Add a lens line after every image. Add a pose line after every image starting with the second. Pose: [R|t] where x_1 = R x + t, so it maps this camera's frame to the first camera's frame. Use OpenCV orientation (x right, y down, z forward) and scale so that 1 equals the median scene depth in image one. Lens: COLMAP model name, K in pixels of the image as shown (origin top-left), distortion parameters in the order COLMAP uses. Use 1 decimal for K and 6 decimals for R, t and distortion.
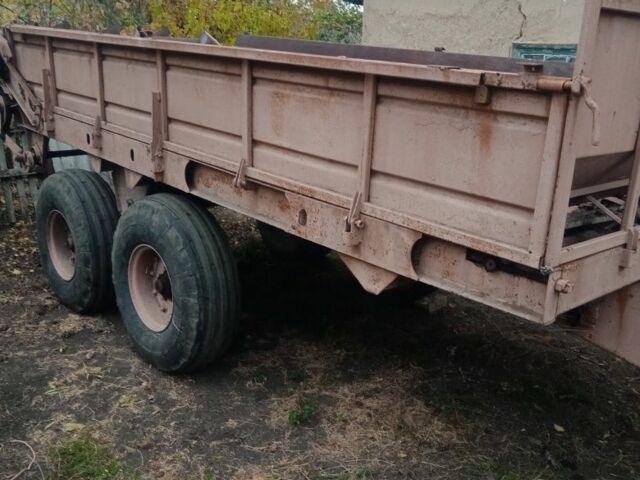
lens RADIAL K [[675.5, 0, 310.3], [0, 675.5, 232.1], [0, 0, 1]] dist [0.066232, -0.207807]
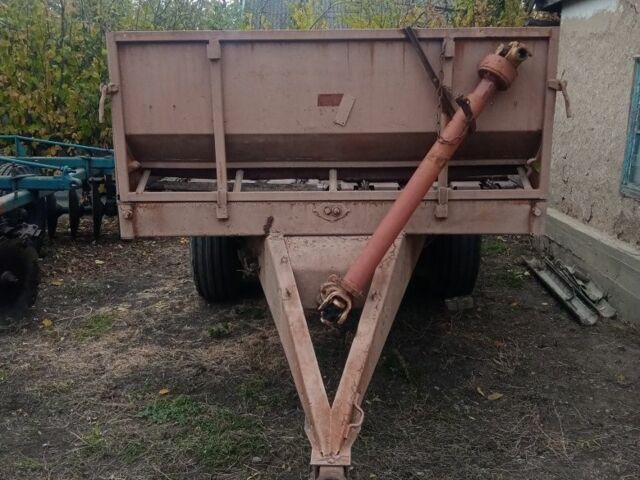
lens RADIAL K [[675.5, 0, 310.3], [0, 675.5, 232.1], [0, 0, 1]] dist [0.066232, -0.207807]
pose [[0.752344, 0.111897, -0.649198, 0.968598], [-0.143424, 0.989652, 0.004366, 0.031370], [0.642968, 0.089825, 0.760607, 0.038831]]
